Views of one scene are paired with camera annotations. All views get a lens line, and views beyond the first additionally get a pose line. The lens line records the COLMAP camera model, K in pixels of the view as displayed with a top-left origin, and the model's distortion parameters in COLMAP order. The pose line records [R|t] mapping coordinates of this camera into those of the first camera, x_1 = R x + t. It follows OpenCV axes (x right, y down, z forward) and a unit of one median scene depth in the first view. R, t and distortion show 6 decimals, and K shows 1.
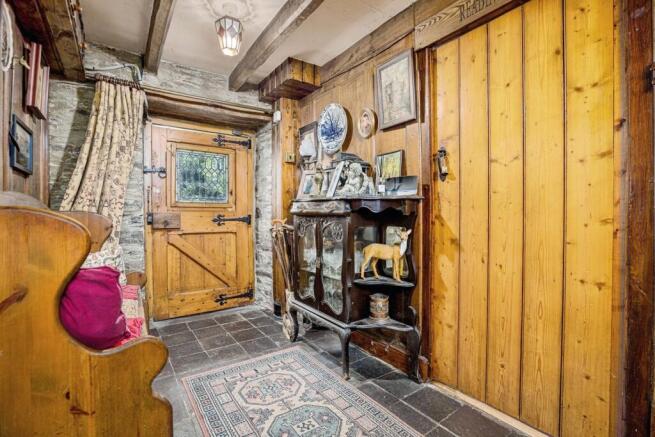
lens RADIAL K [[320.0, 0, 329.3], [0, 320.0, 221.3], [0, 0, 1]] dist [0.000178, 0.000988]
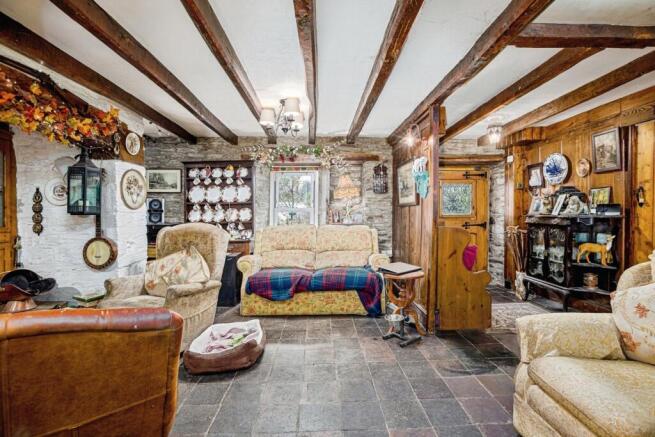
lens RADIAL K [[320.0, 0, 329.3], [0, 320.0, 221.3], [0, 0, 1]] dist [0.000178, 0.000988]
pose [[0.846293, 0.011909, -0.532584, -0.105998], [-0.010494, 0.999929, 0.005685, -0.038125], [0.532614, 0.000778, 0.846358, -1.072627]]
